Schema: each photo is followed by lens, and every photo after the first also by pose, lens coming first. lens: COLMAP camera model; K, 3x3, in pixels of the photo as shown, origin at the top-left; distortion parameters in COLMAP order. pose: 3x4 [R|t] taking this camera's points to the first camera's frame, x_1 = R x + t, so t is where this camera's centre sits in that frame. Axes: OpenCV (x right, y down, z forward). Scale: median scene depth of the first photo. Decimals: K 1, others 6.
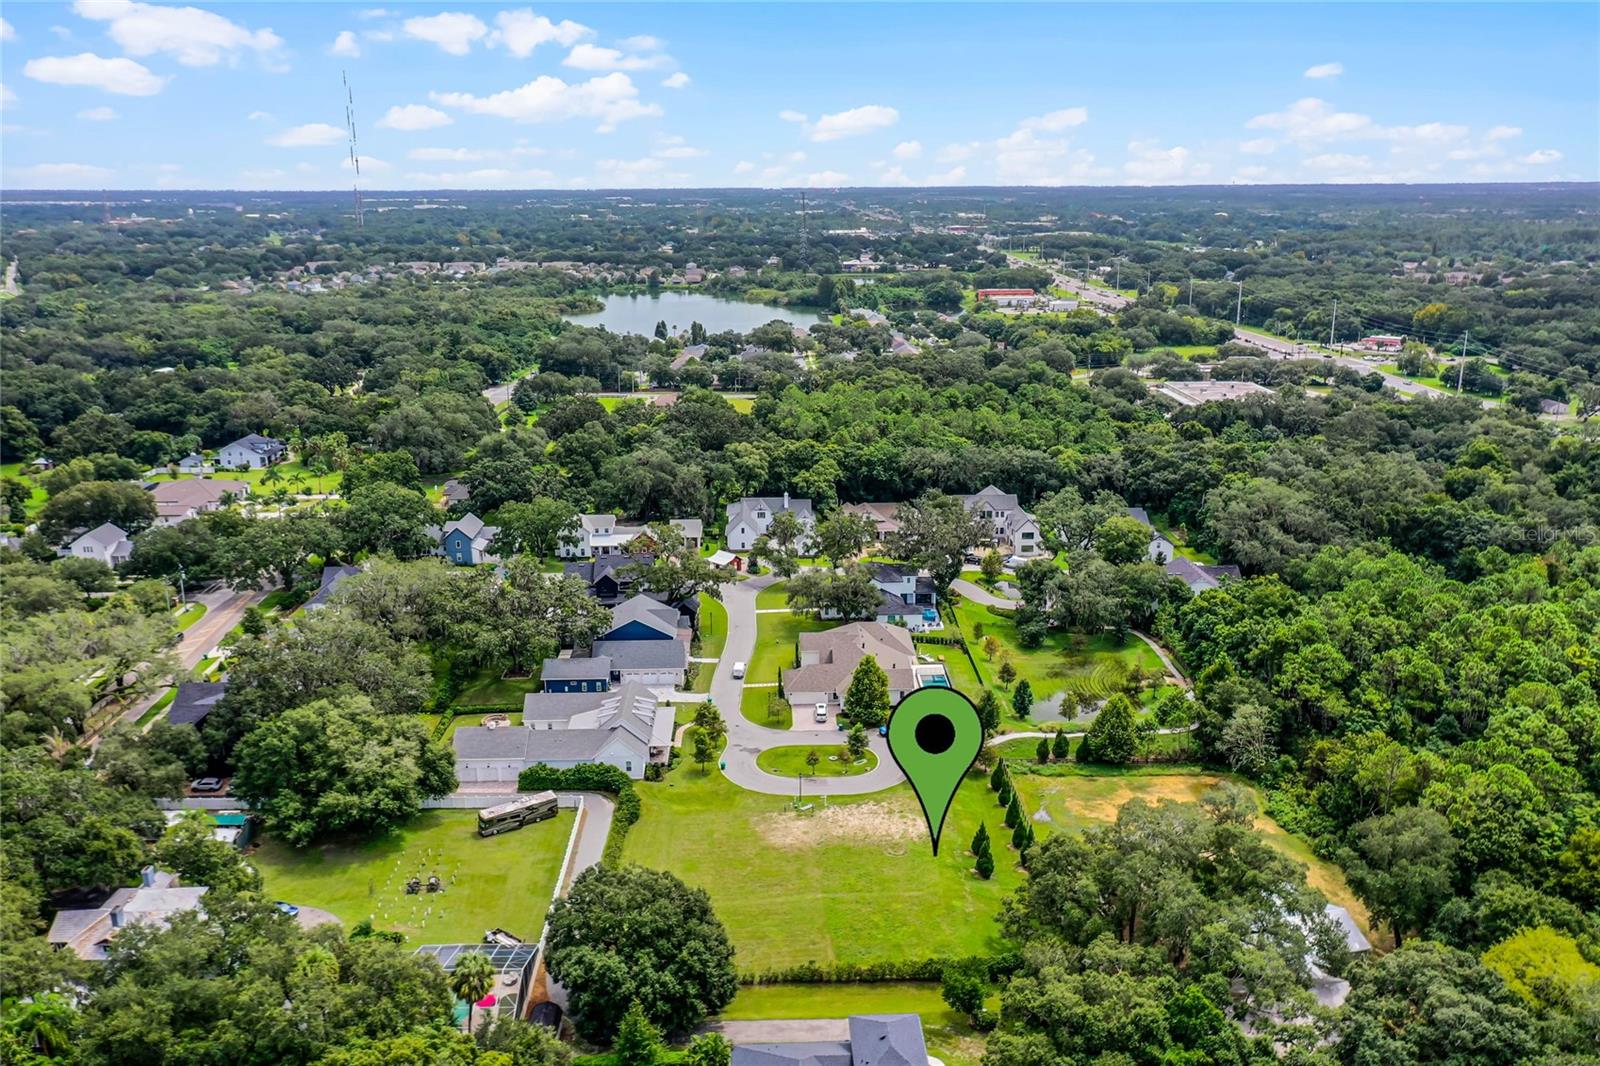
lens RADIAL K [[1266.5, 0, 800.5], [0, 1266.5, 526.1], [0, 0, 1]] dist [0.007910, -0.000315]
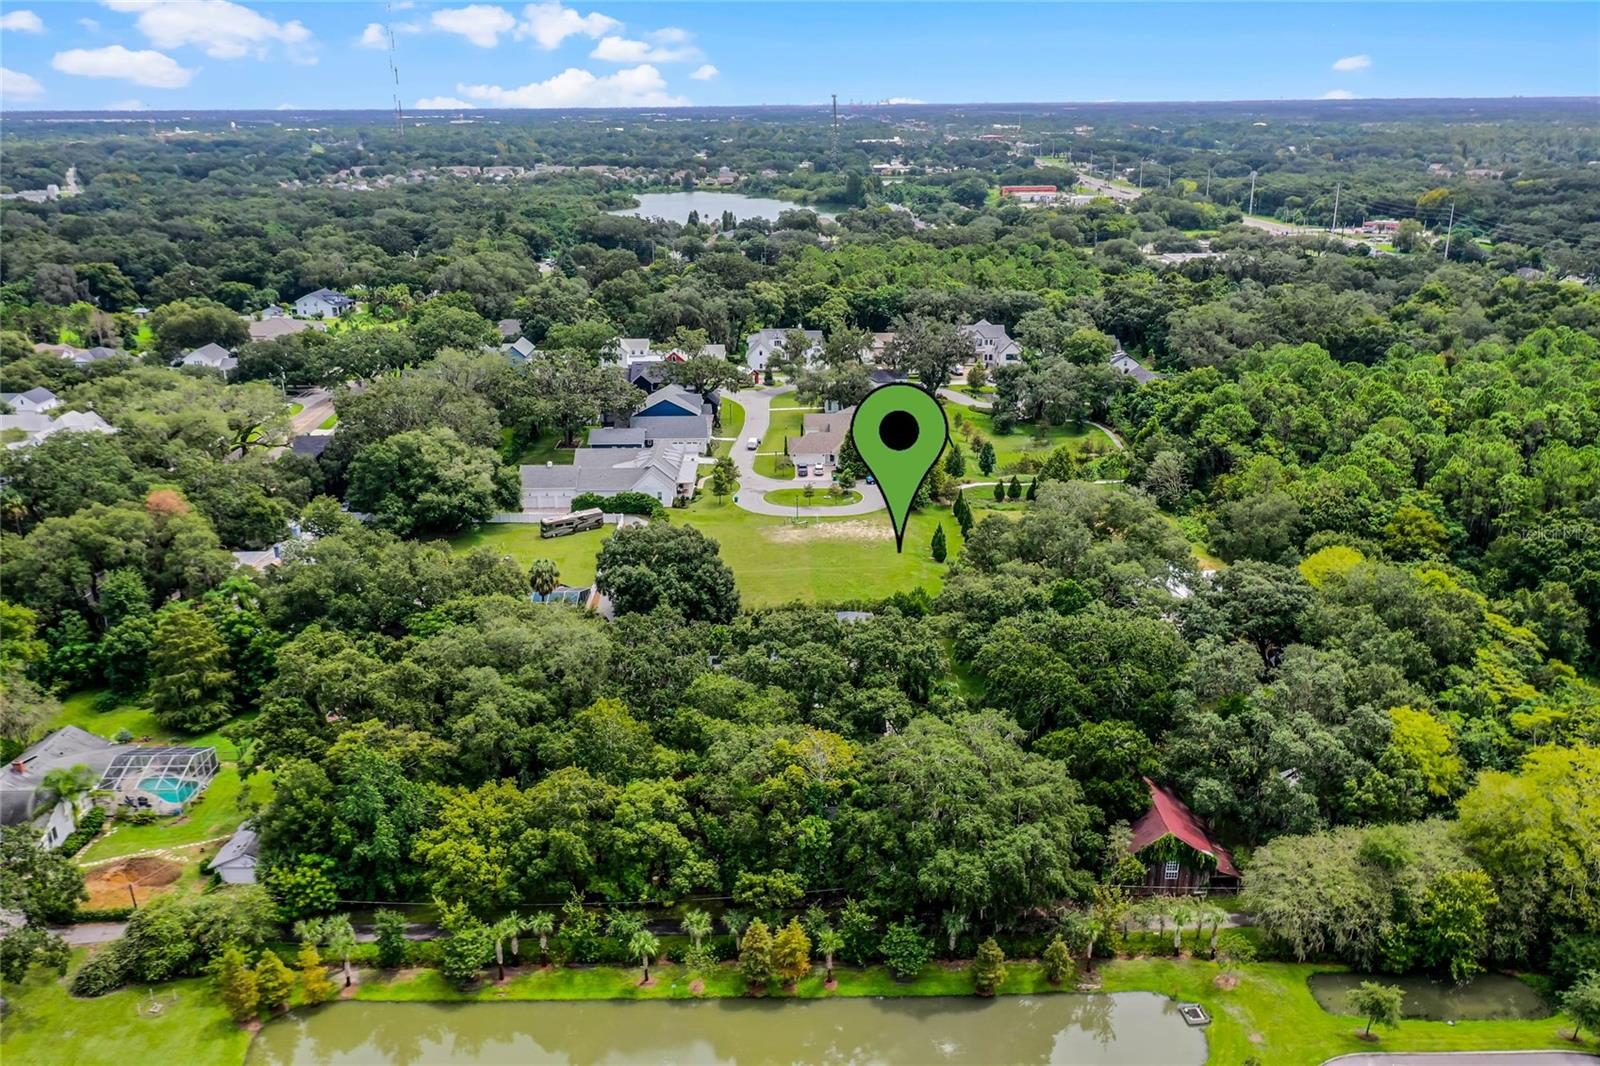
lens RADIAL K [[1266.5, 0, 800.2], [0, 1266.5, 539.5], [0, 0, 1]] dist [0.007910, -0.000315]
pose [[0.999576, 0.006239, -0.028429, 0.021619], [-0.004329, 0.997758, 0.066781, 0.087529], [0.028781, -0.066630, 0.997363, -0.136217]]
